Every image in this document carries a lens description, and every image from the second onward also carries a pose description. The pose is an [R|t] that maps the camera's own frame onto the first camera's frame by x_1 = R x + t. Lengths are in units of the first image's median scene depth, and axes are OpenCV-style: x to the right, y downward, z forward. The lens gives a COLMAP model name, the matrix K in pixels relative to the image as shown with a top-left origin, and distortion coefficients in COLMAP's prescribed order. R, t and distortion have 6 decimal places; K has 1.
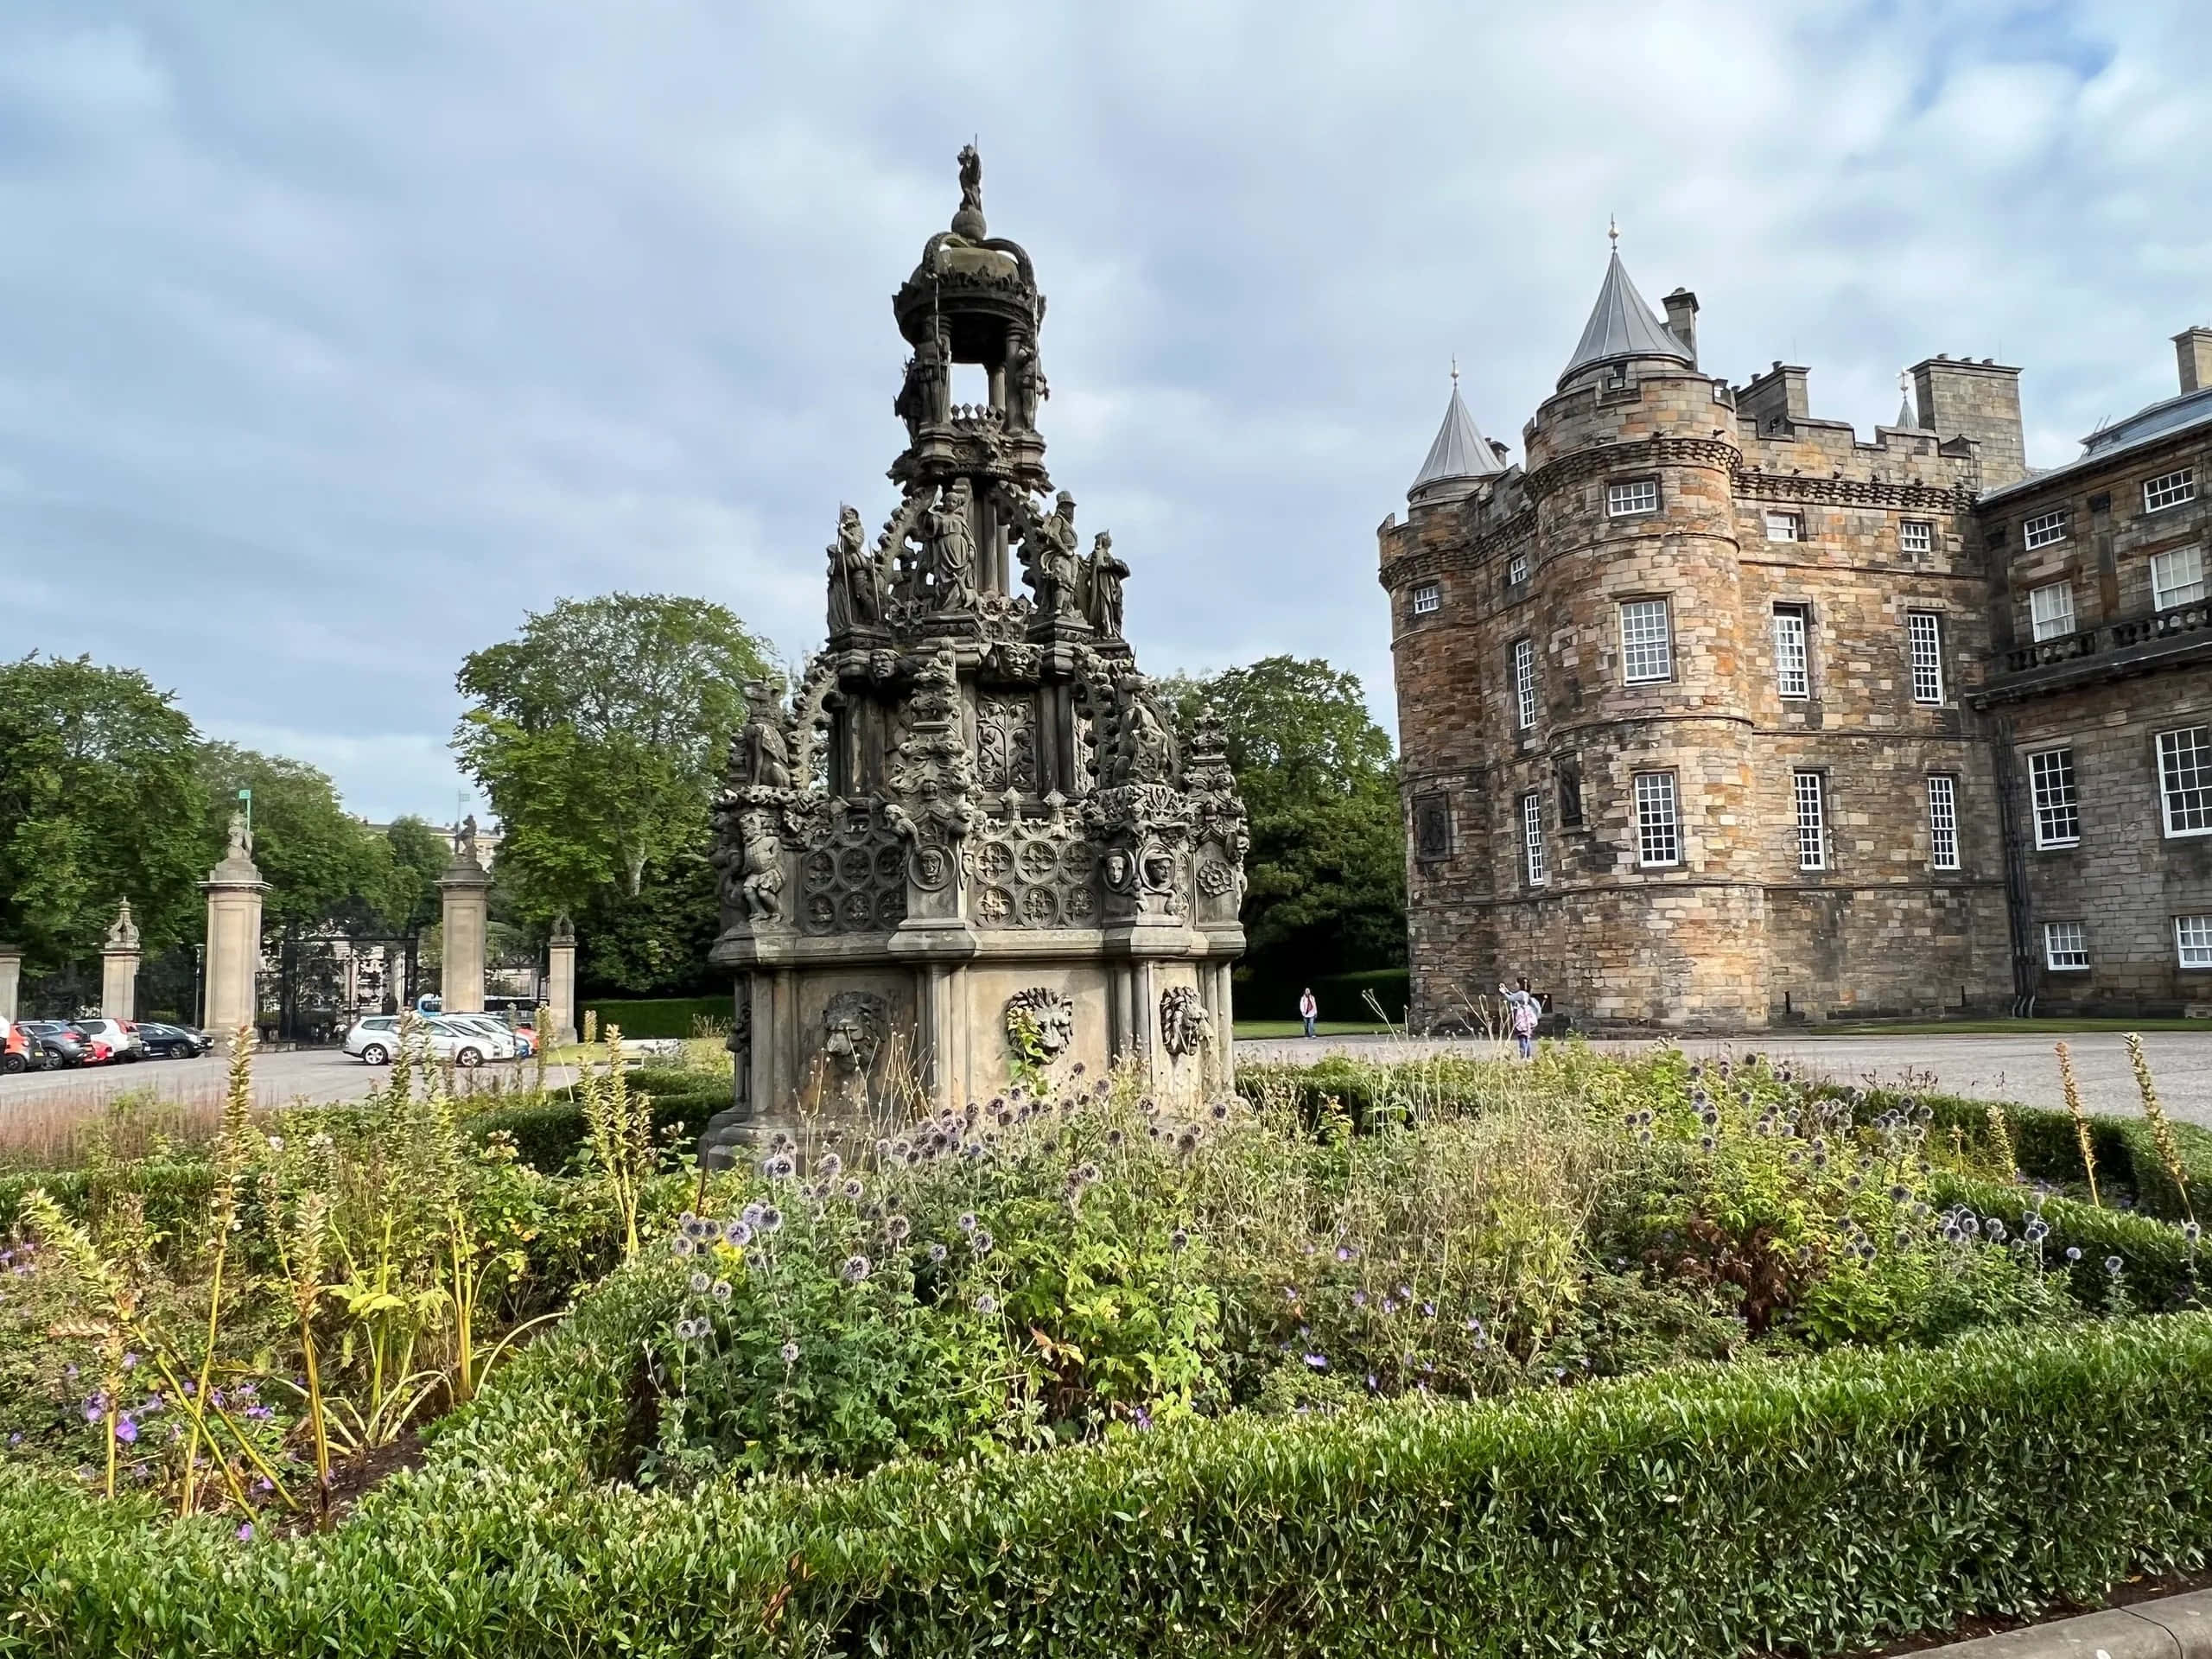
lens RADIAL K [[1537.8, 0, 1103.2], [0, 1537.8, 818.3], [0, 0, 1]] dist [0.000316, 0.044834]
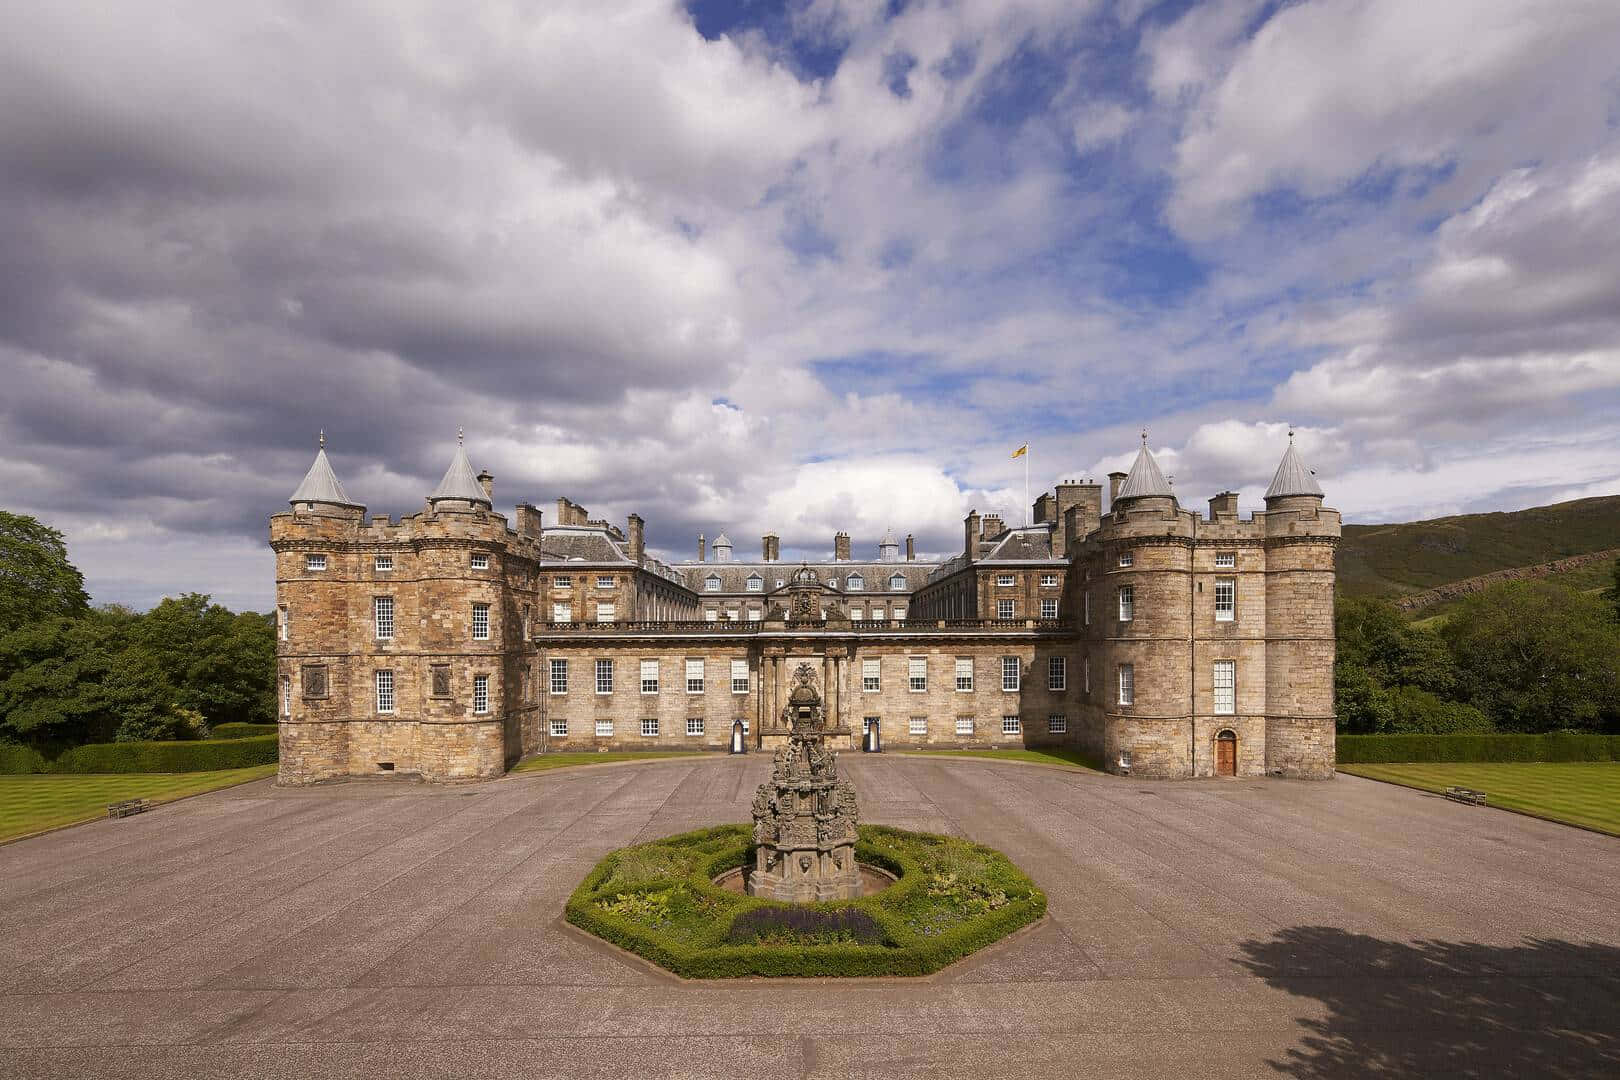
lens RADIAL K [[786.3, 0, 817.7], [0, 786.3, 642.1], [0, 0, 1]] dist [0.007085, 0.000140]
pose [[0.328530, 0.029645, 0.944028, -0.642703], [-0.111645, 0.993719, 0.007647, -0.148121], [-0.937872, -0.107908, 0.329776, 0.069637]]
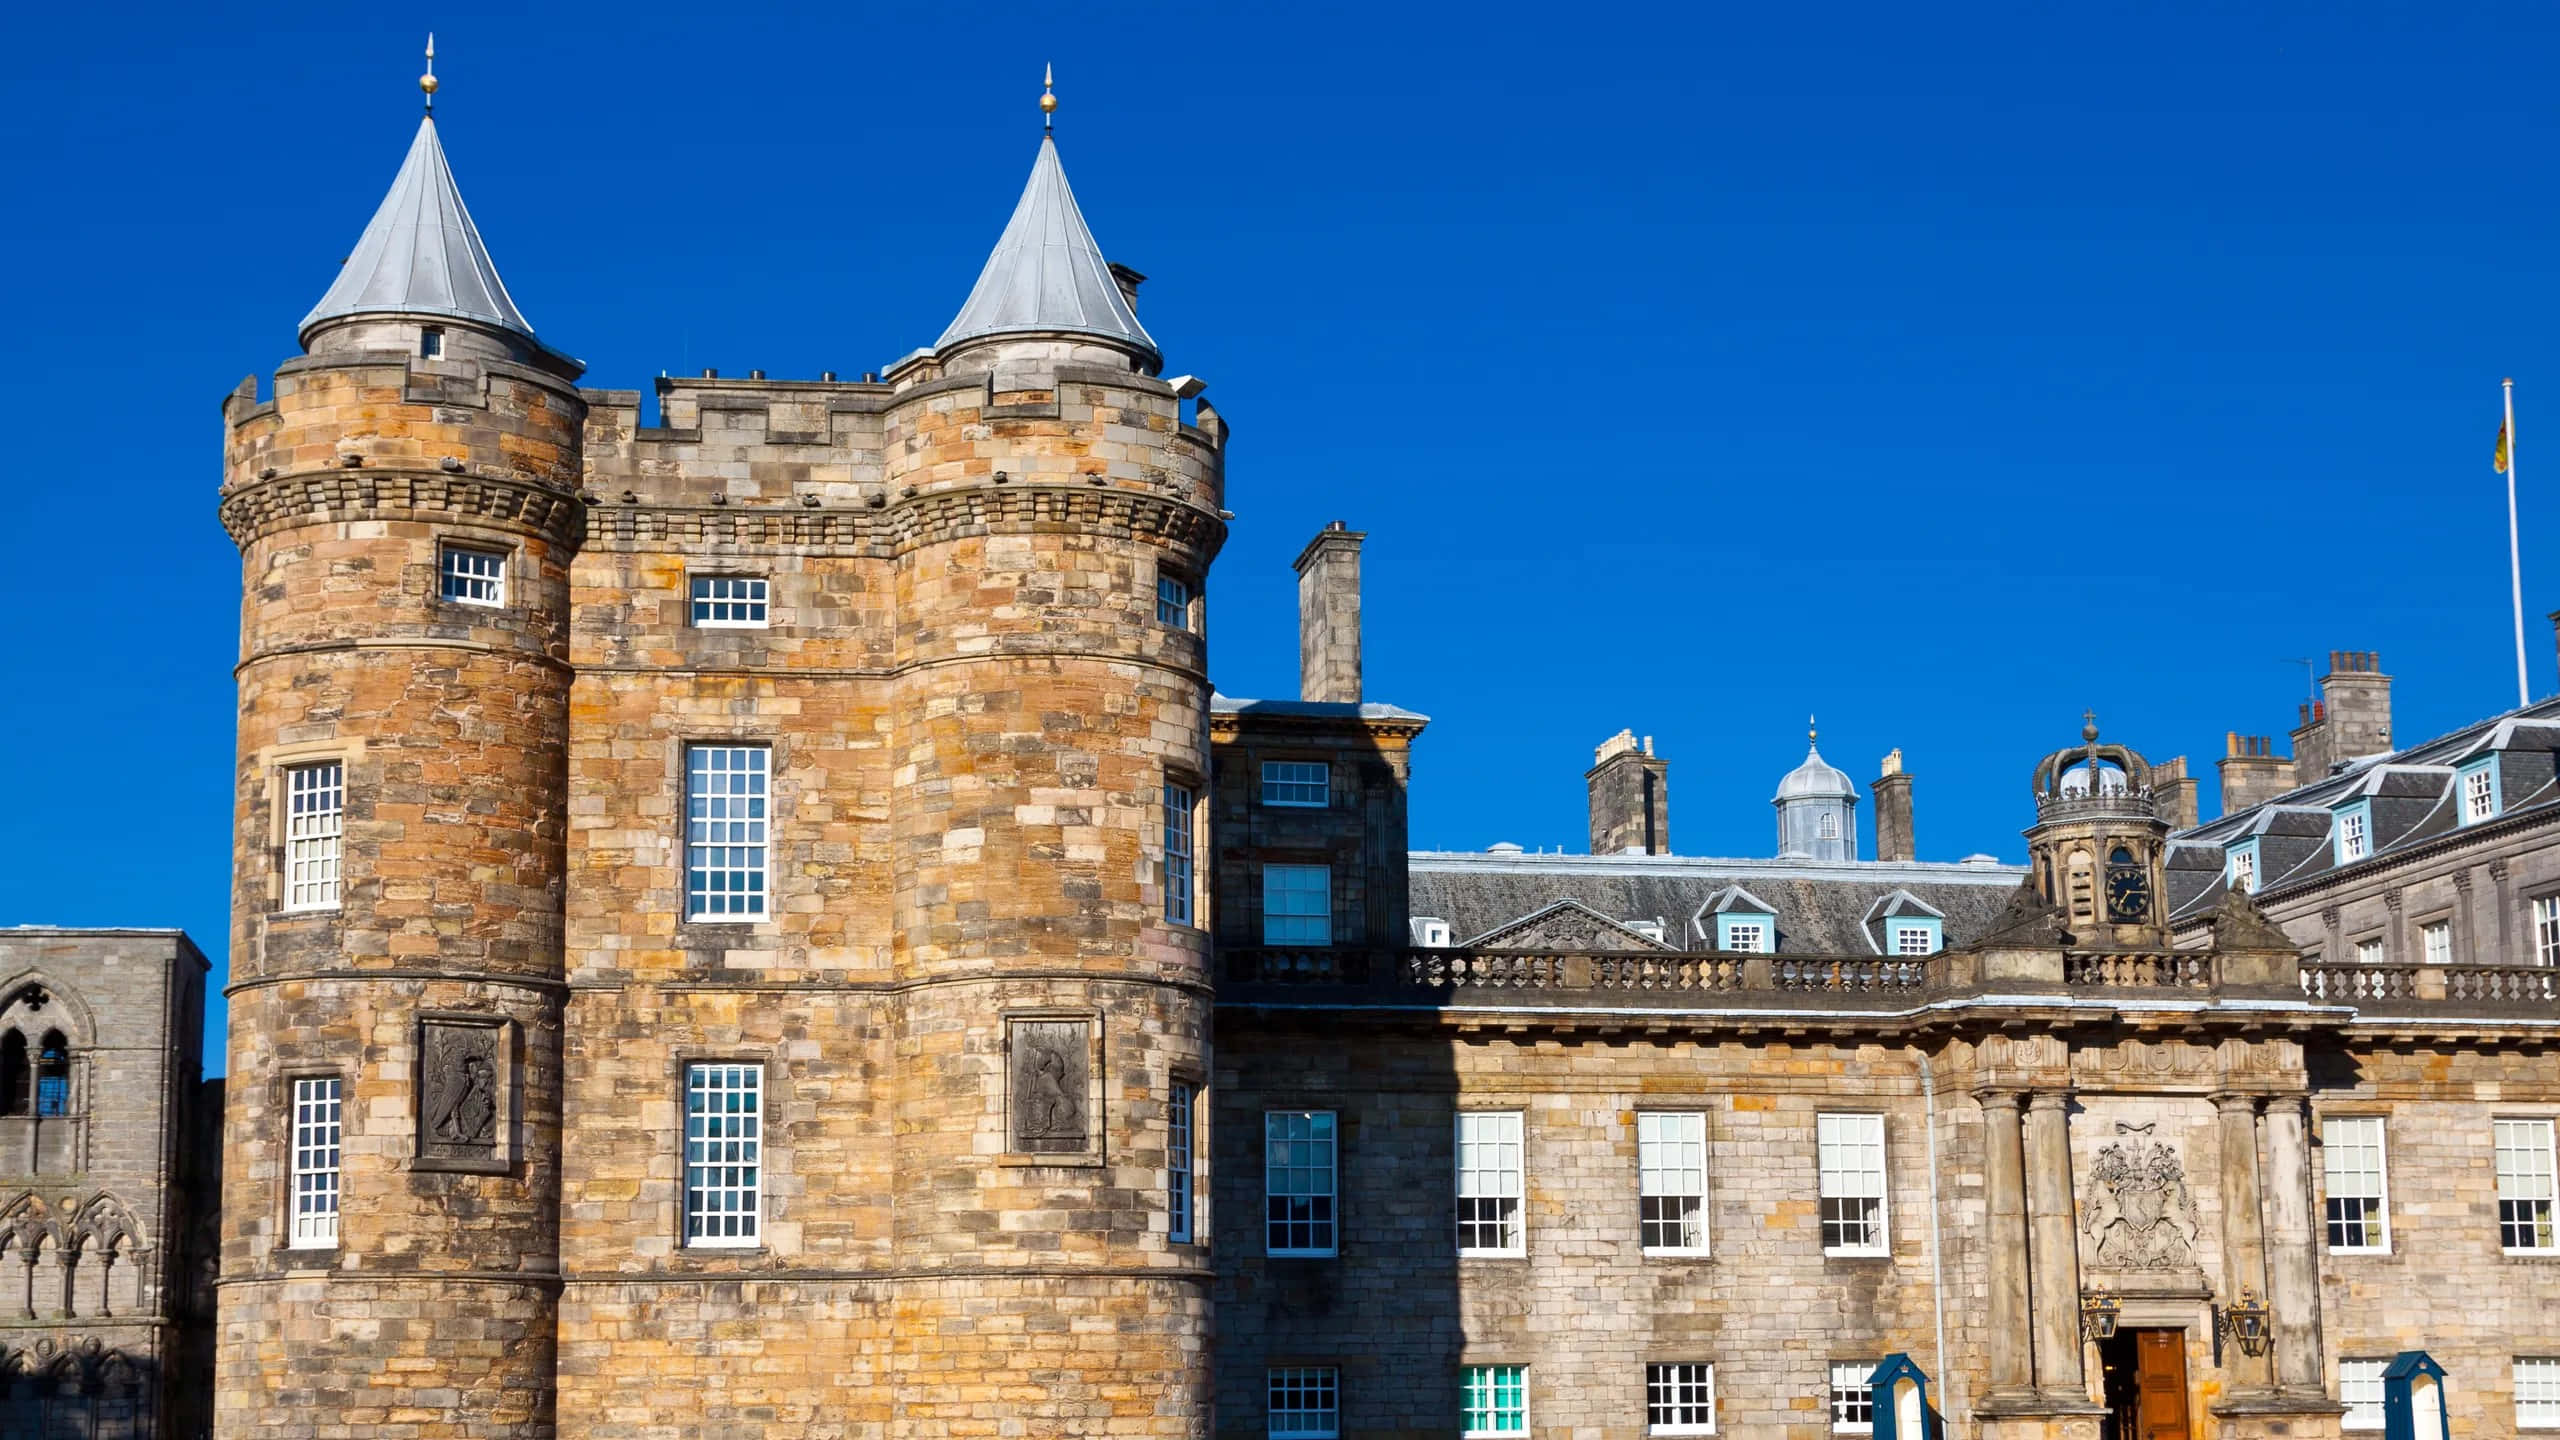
lens RADIAL K [[3484.9, 0, 1311.8], [0, 3484.9, 815.5], [0, 0, 1]] dist [0.032235, 0.027668]
pose [[0.131047, 0.199630, 0.971069, -0.893590], [-0.102670, 0.976982, -0.186990, 0.109077], [-0.986045, -0.075195, 0.148527, 0.730889]]
